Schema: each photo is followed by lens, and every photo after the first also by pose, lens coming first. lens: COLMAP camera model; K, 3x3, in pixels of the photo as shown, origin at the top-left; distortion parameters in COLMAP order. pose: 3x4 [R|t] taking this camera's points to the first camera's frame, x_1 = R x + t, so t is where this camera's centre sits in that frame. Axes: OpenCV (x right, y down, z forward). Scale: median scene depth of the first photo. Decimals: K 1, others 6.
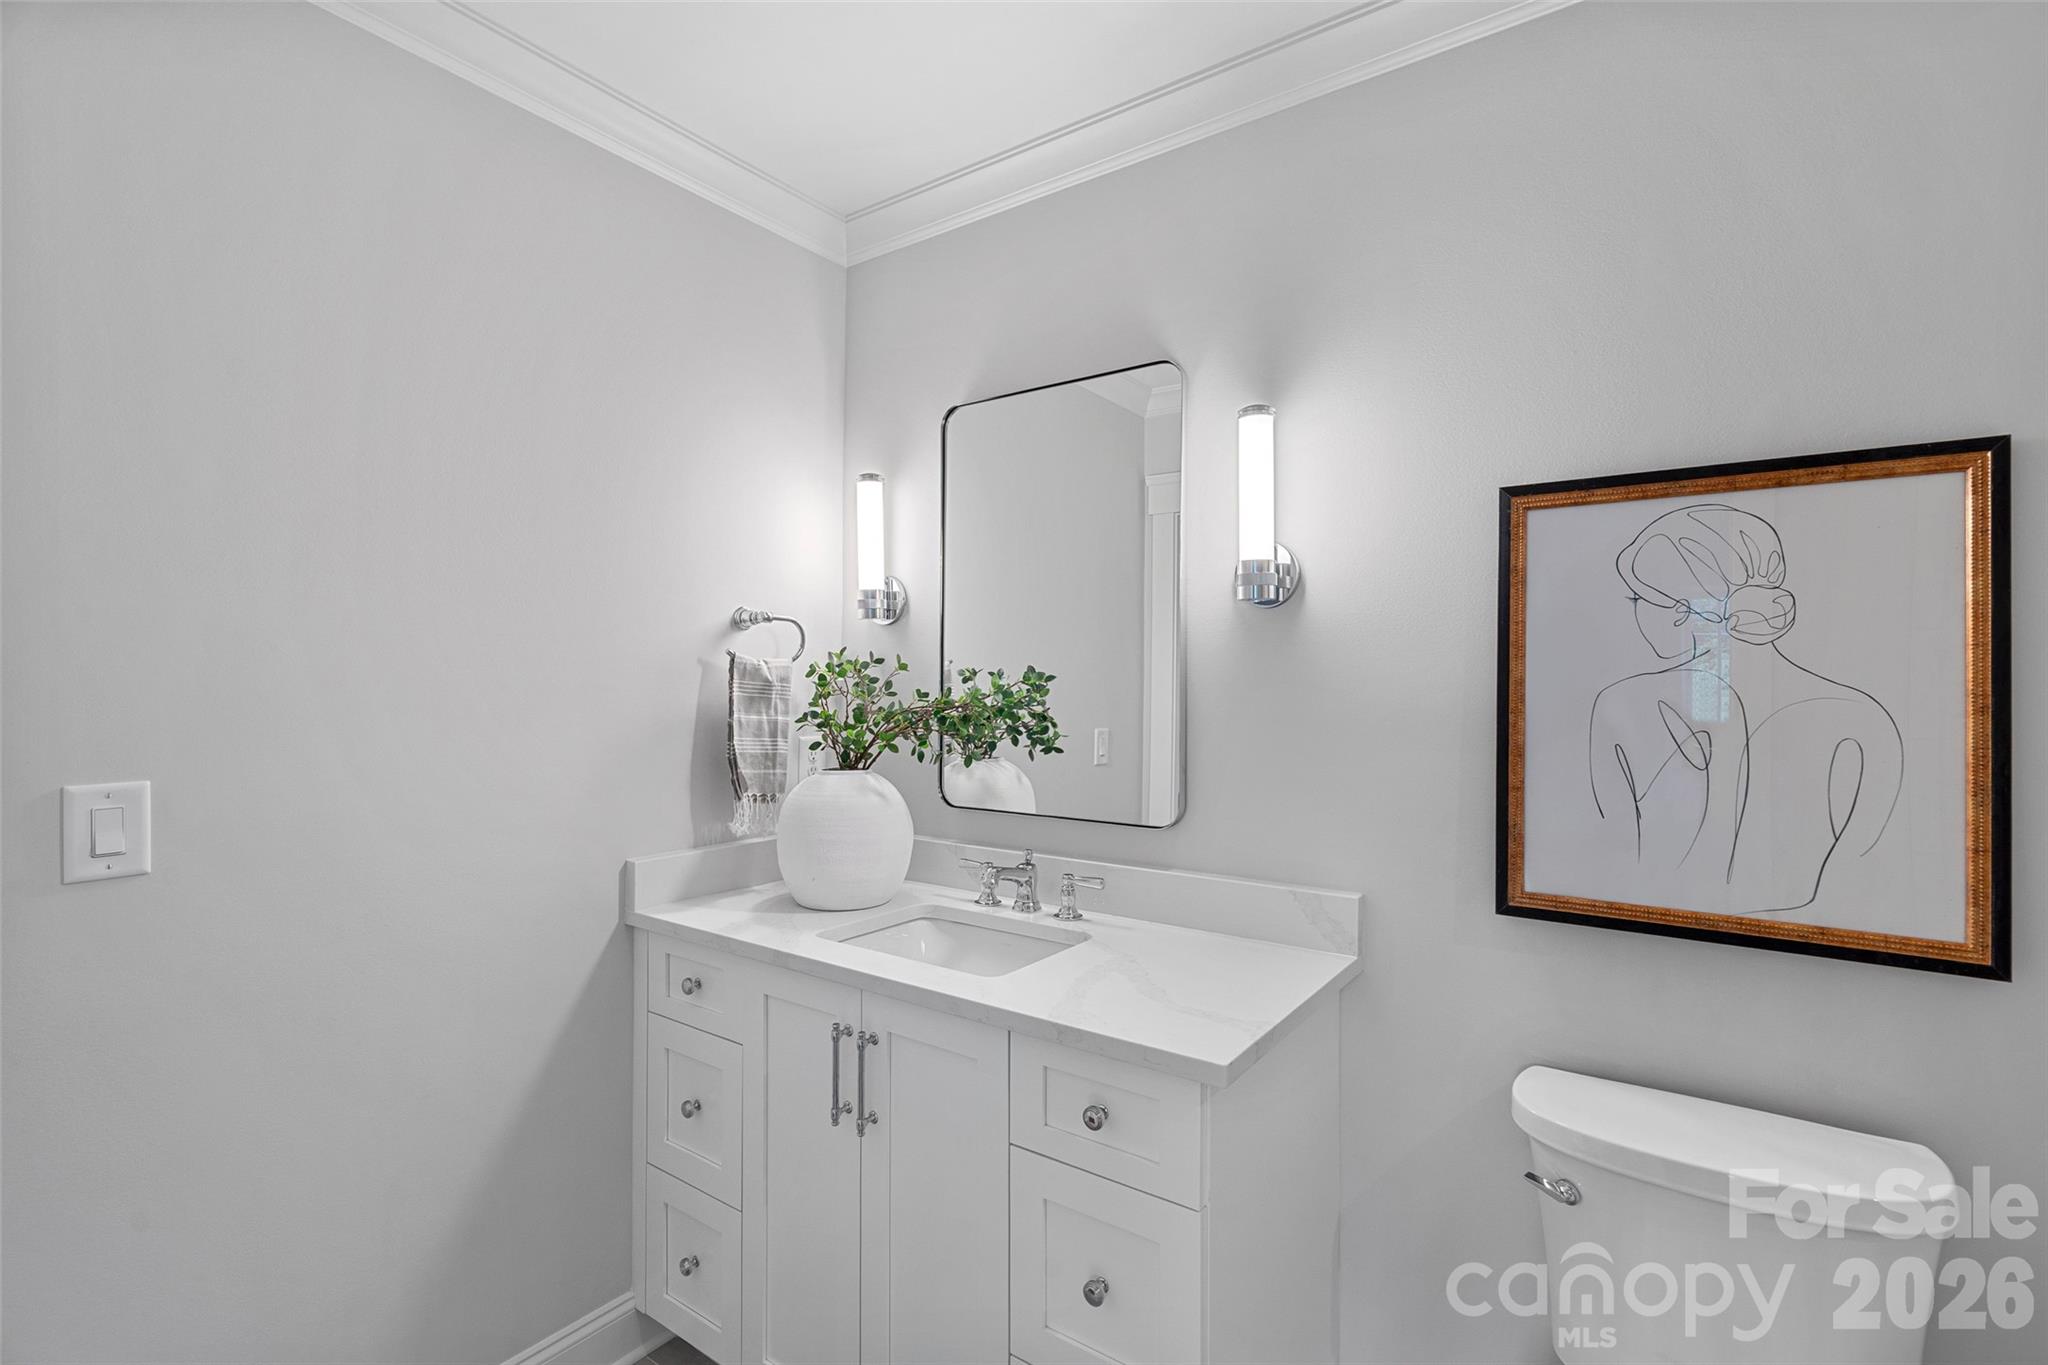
lens RADIAL K [[936.4, 0, 1018.8], [0, 936.4, 682.9], [0, 0, 1]] dist [0.003727, 0.000982]
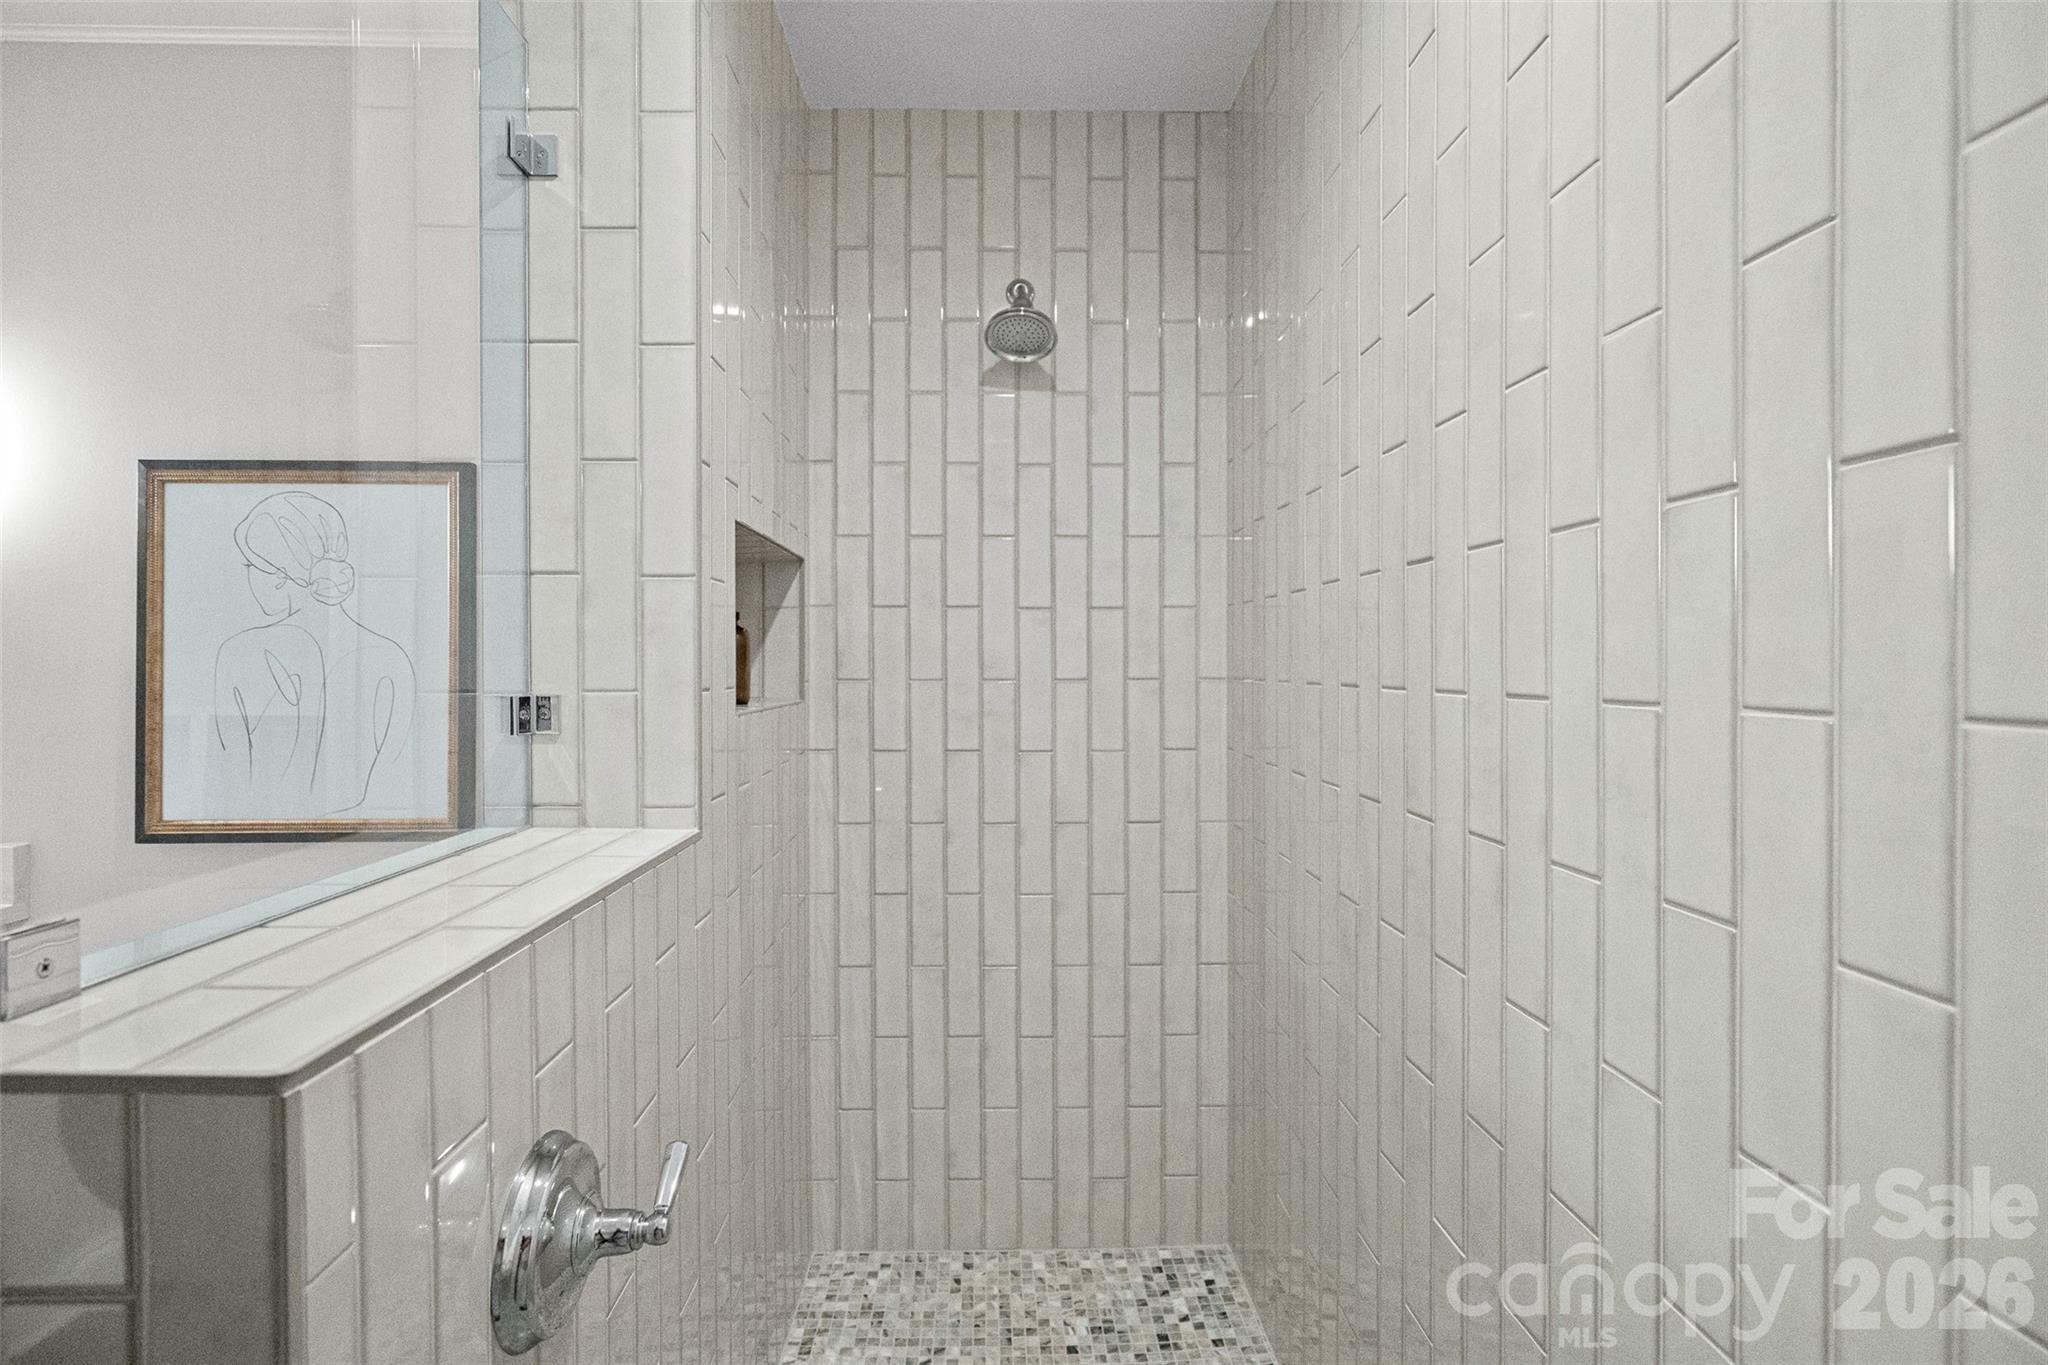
lens RADIAL K [[936.4, 0, 1004.0], [0, 936.4, 644.6], [0, 0, 1]] dist [0.003727, 0.000982]
pose [[0.806113, -0.009182, 0.591691, 0.745060], [0.003332, 0.999934, 0.010978, 0.001759], [-0.591753, -0.006878, 0.806090, -0.552599]]
